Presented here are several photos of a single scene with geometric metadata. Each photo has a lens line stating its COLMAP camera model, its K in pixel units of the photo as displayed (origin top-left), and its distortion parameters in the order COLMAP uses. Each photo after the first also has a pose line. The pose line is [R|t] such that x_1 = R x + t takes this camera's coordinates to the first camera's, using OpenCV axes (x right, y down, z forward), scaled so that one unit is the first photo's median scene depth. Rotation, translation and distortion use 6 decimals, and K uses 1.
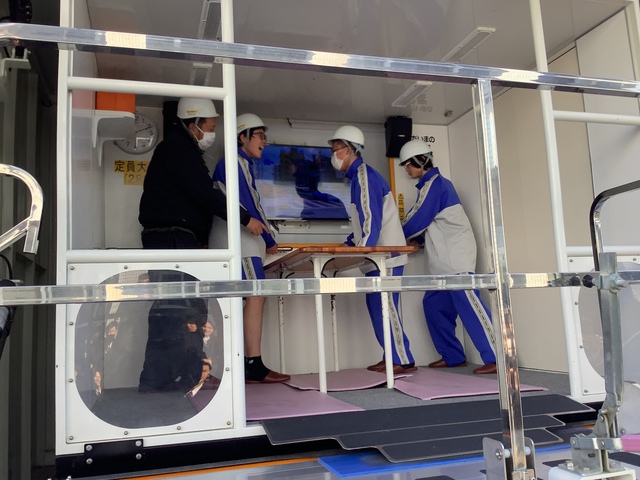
lens RADIAL K [[583.2, 0, 321.9], [0, 583.2, 239.3], [0, 0, 1]] dist [0.067485, -0.158401]
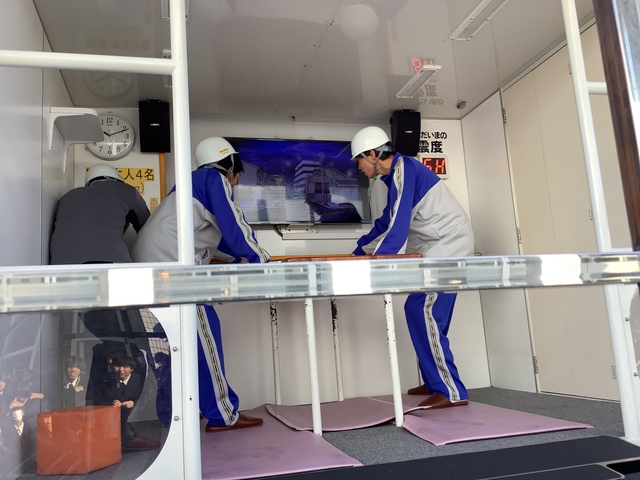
lens RADIAL K [[583.2, 0, 319.1], [0, 583.2, 240.6], [0, 0, 1]] dist [0.067485, -0.158401]
pose [[0.999042, -0.026080, -0.035141, 0.030113], [0.025284, 0.999418, -0.022900, 0.006369], [0.035718, 0.021990, 0.999120, 0.123876]]
